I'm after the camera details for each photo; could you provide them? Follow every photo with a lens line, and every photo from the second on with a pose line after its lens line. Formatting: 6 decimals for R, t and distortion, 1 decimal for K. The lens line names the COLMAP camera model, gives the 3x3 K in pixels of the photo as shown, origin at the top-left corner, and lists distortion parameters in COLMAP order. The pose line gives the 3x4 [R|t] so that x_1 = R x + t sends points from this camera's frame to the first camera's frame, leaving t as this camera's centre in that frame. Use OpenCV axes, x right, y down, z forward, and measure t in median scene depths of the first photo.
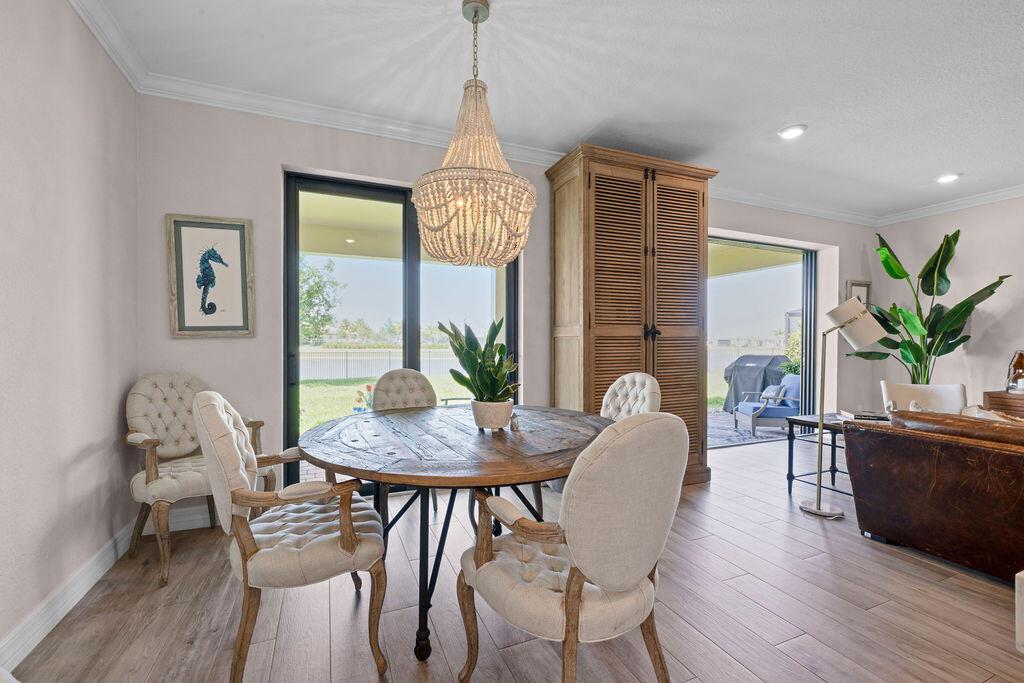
lens RADIAL K [[426.6, 0, 506.6], [0, 426.6, 347.4], [0, 0, 1]] dist [0.001027, 0.000072]
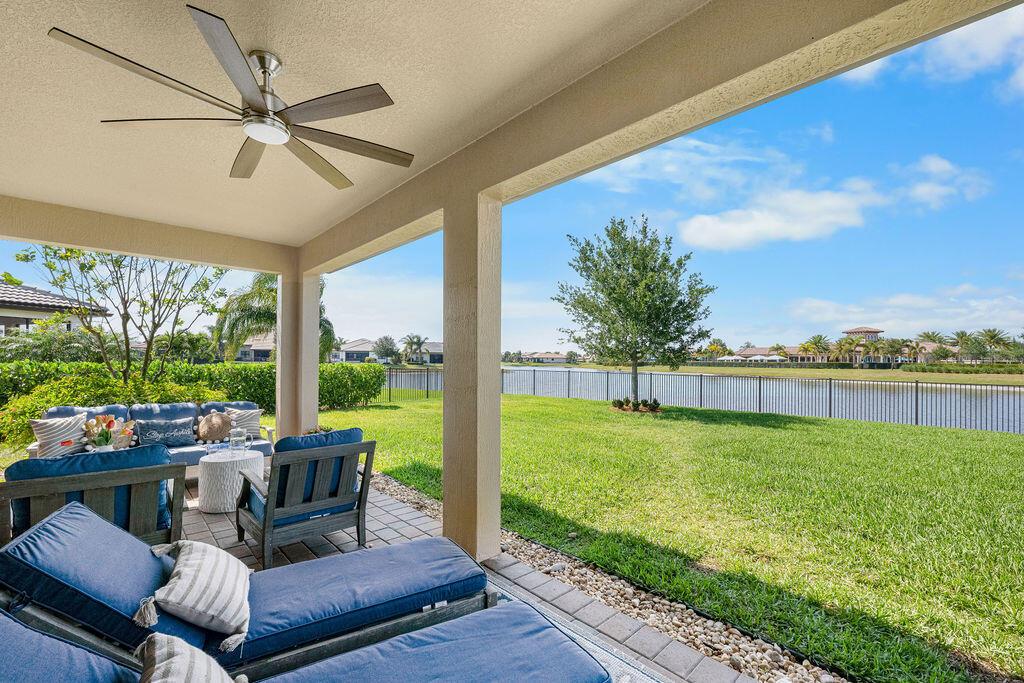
lens RADIAL K [[421.3, 0, 509.5], [0, 421.3, 366.1], [0, 0, 1]] dist [-0.001373, 0.000178]
pose [[0.349303, 0.012440, -0.936927, 1.071921], [-0.016499, 0.999838, 0.007124, -0.037083], [0.936864, 0.012970, 0.349452, 2.200470]]
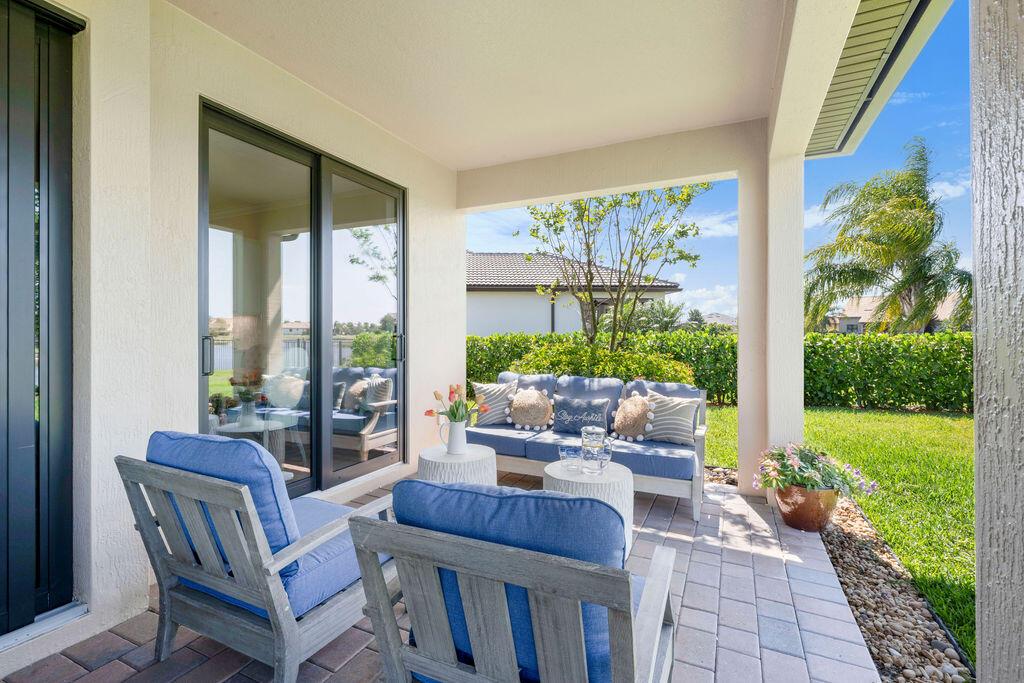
lens RADIAL K [[472.2, 0, 506.3], [0, 472.2, 335.4], [0, 0, 1]] dist [-0.000741, -0.000123]
pose [[-0.748485, -0.000523, -0.663152, 0.185506], [-0.006488, 0.999958, 0.006535, 0.007653], [0.663120, 0.009194, -0.748456, 2.448012]]
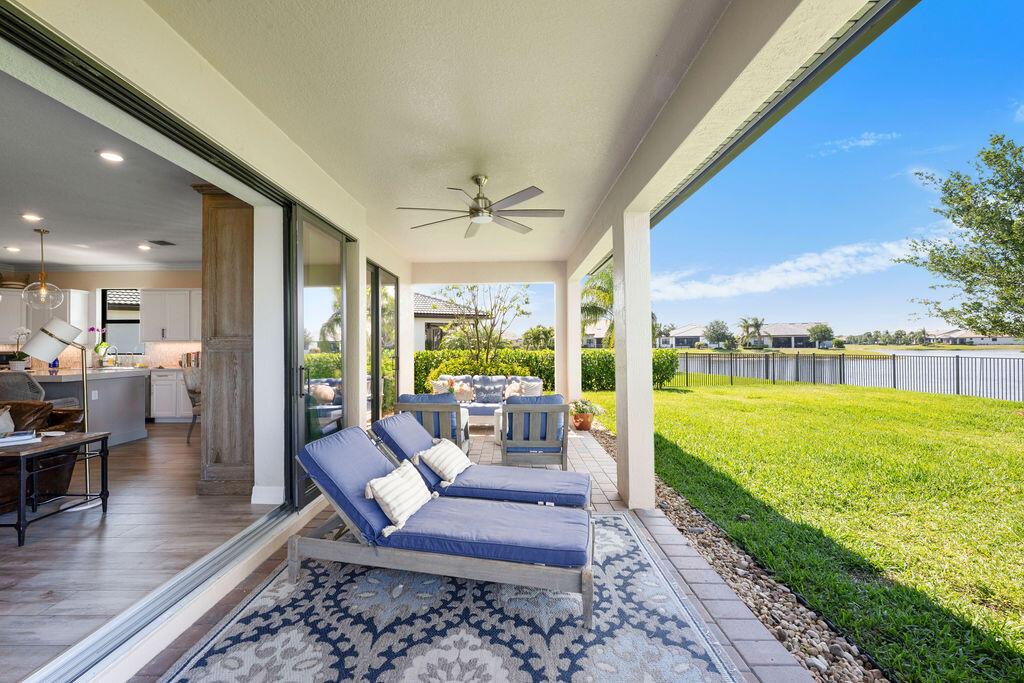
lens RADIAL K [[418.5, 0, 506.4], [0, 418.5, 340.6], [0, 0, 1]] dist [-0.000820, 0.000213]
pose [[-0.397835, -0.011832, -0.917381, 1.413804], [-0.000402, 0.999919, -0.012722, -0.041439], [0.917457, -0.004693, -0.397807, 2.663515]]
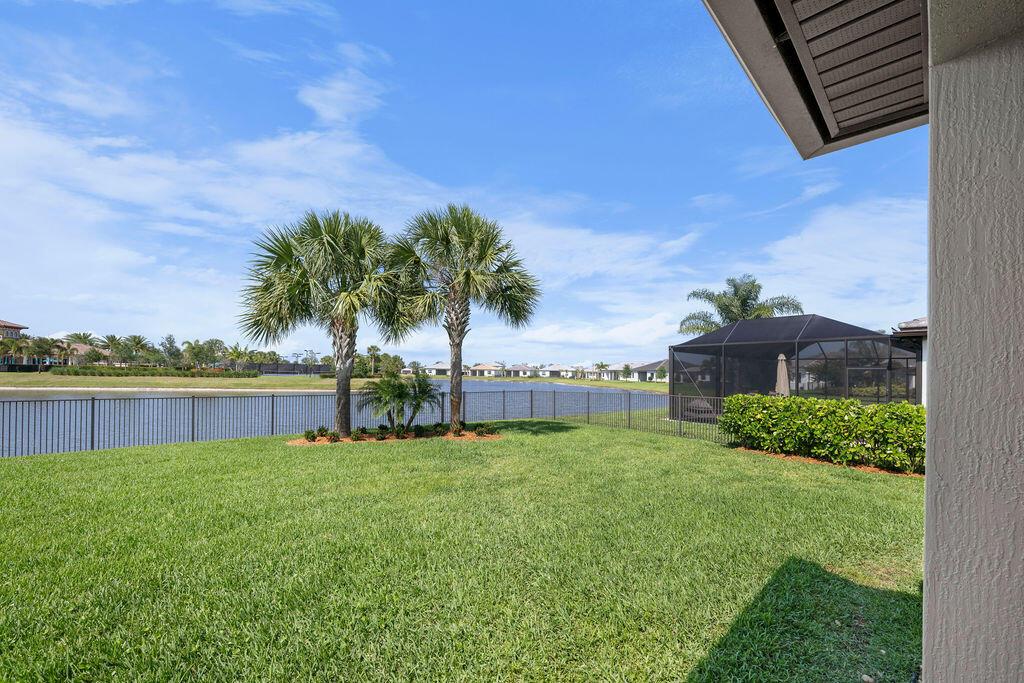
lens RADIAL K [[416.1, 0, 508.9], [0, 416.1, 373.1], [0, 0, 1]] dist [0.000095, -0.000388]
pose [[0.930934, 0.015223, 0.364870, 0.615858], [-0.013140, 0.999880, -0.008192, -0.151356], [-0.364951, 0.002832, 0.931022, 2.795266]]
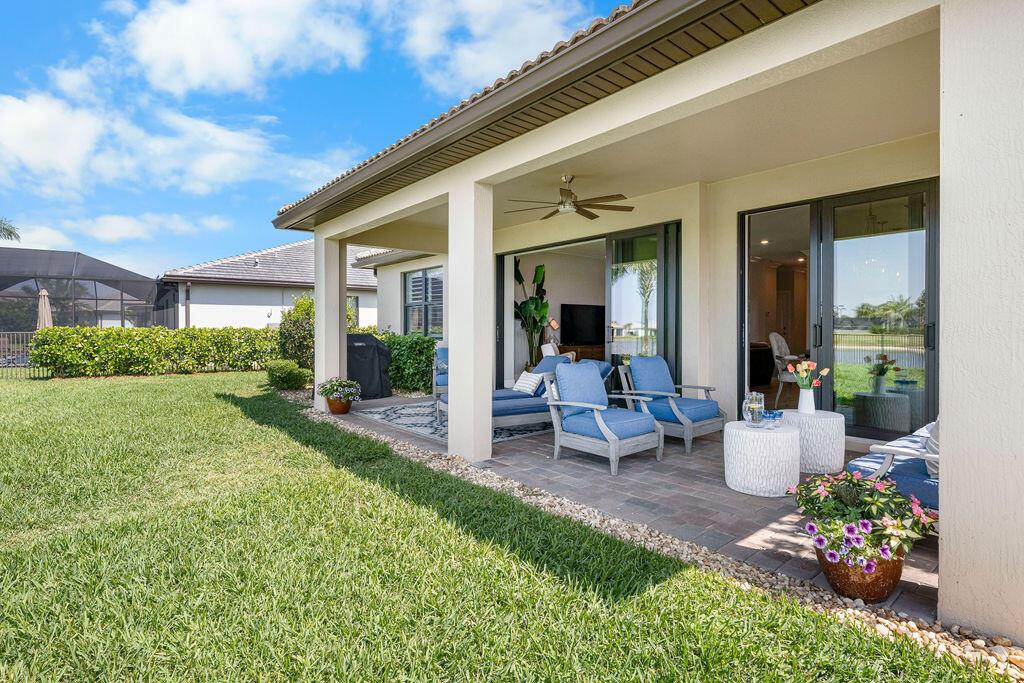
lens RADIAL K [[509.9, 0, 515.6], [0, 509.9, 332.9], [0, 0, 1]] dist [0.001127, 0.000596]
pose [[-0.300053, -0.008562, 0.953884, -1.730493], [0.009252, 0.999887, 0.011885, 0.016019], [-0.953878, 0.012392, -0.299939, 2.868349]]
